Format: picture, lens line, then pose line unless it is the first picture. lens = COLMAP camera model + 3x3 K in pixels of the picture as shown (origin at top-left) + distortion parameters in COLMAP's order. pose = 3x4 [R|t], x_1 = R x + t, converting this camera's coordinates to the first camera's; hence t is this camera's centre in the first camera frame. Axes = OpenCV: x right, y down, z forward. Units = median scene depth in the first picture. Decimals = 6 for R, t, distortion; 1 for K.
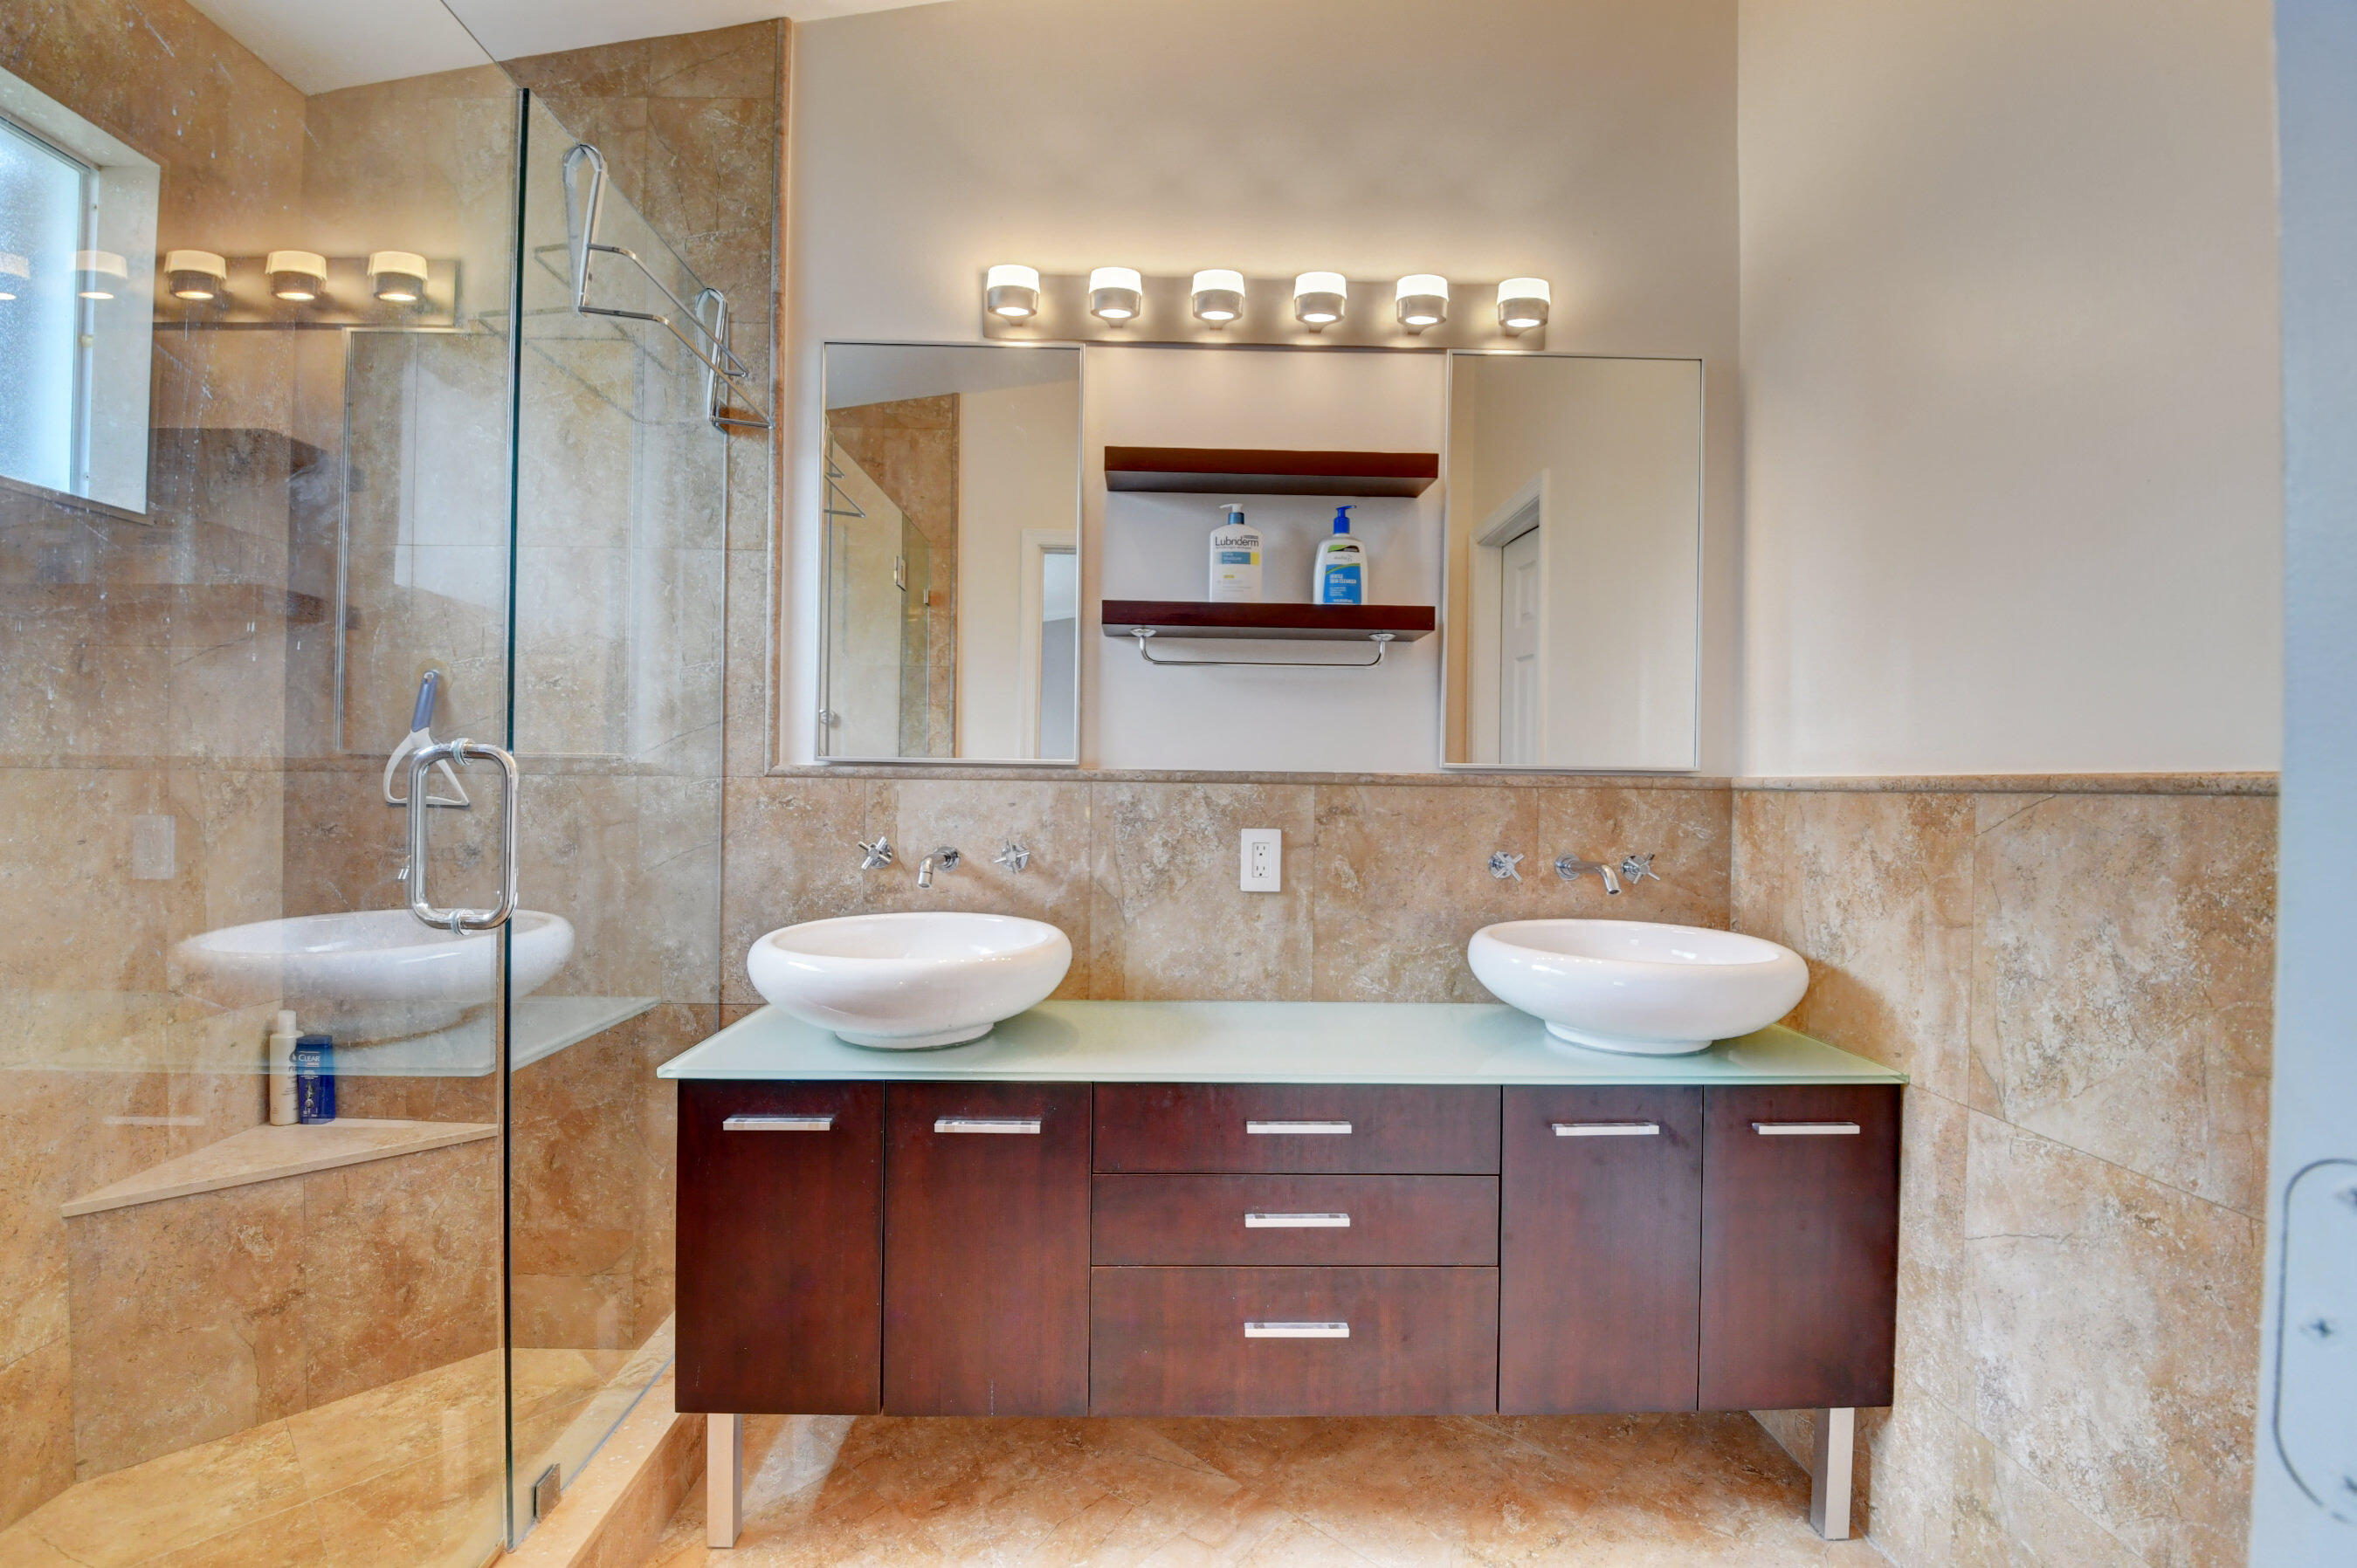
lens RADIAL K [[1032.4, 0, 1171.3], [0, 1032.4, 787.8], [0, 0, 1]] dist [0.014230, -0.024437]
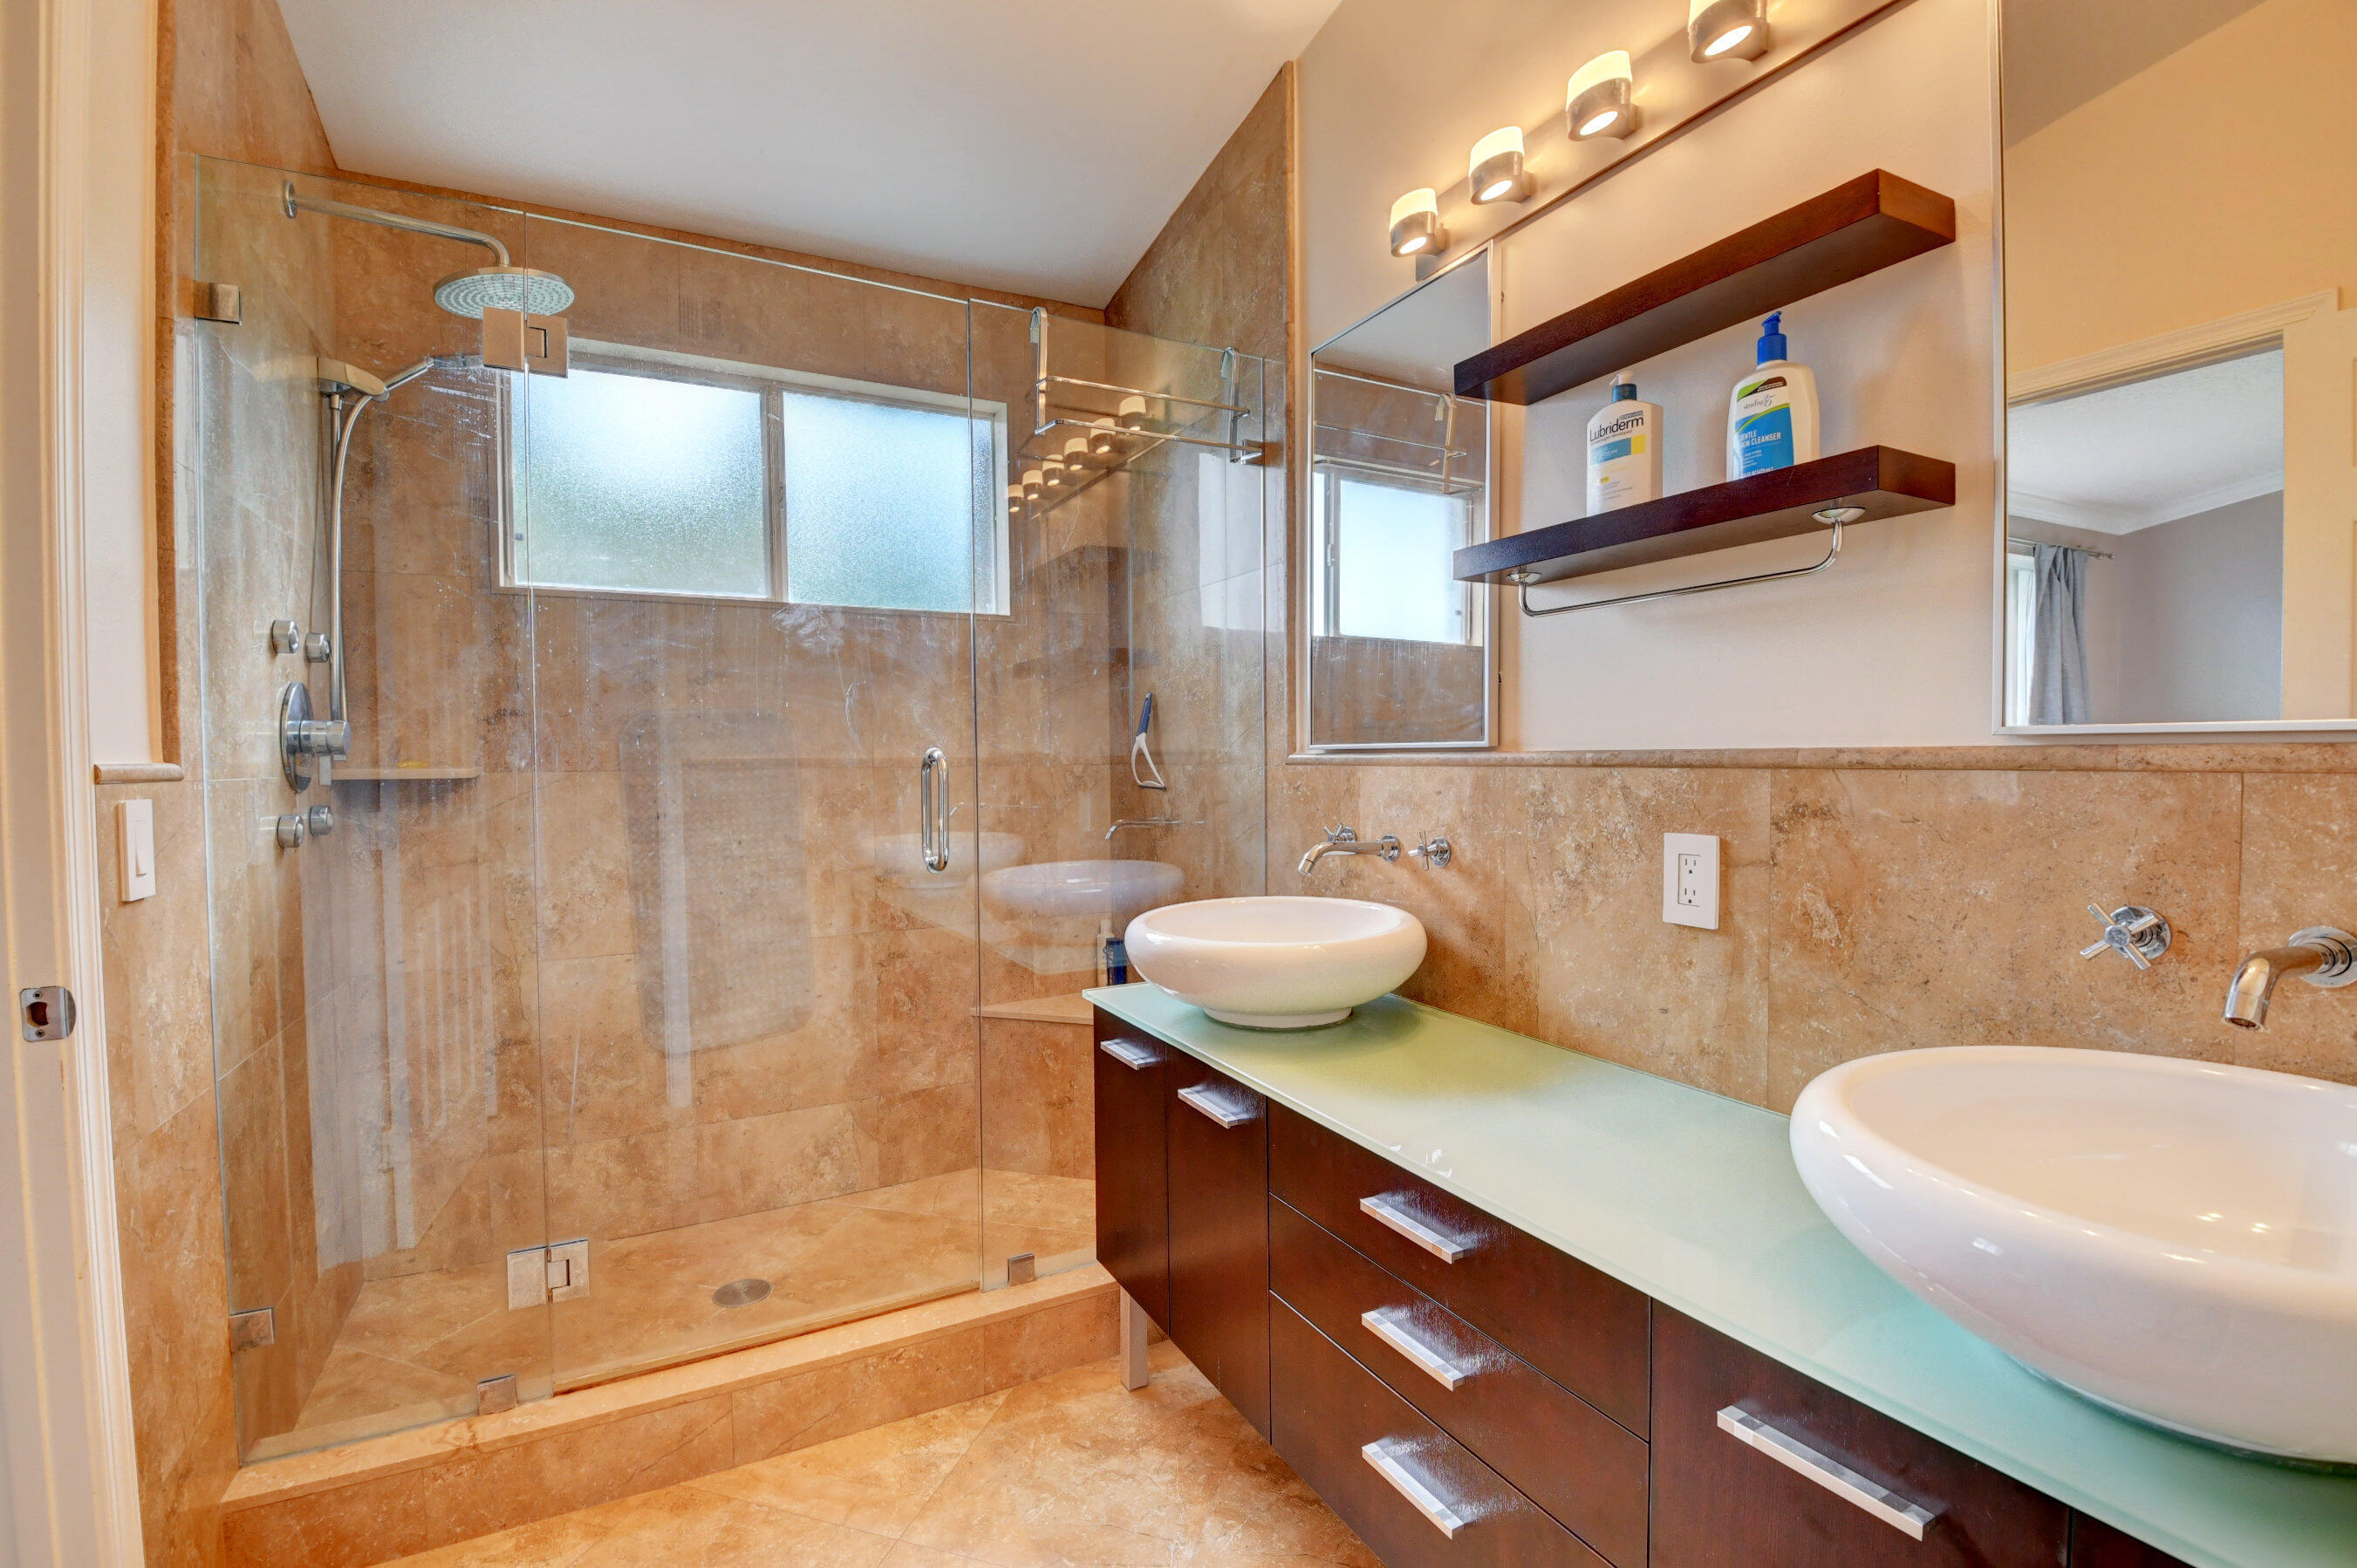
lens RADIAL K [[1032.4, 0, 1171.3], [0, 1032.4, 787.8], [0, 0, 1]] dist [0.014230, -0.024437]
pose [[0.441278, 0.009971, -0.897315, 0.547449], [0.007447, 0.999863, 0.014773, -0.003428], [0.897340, -0.013201, 0.441143, 0.392589]]
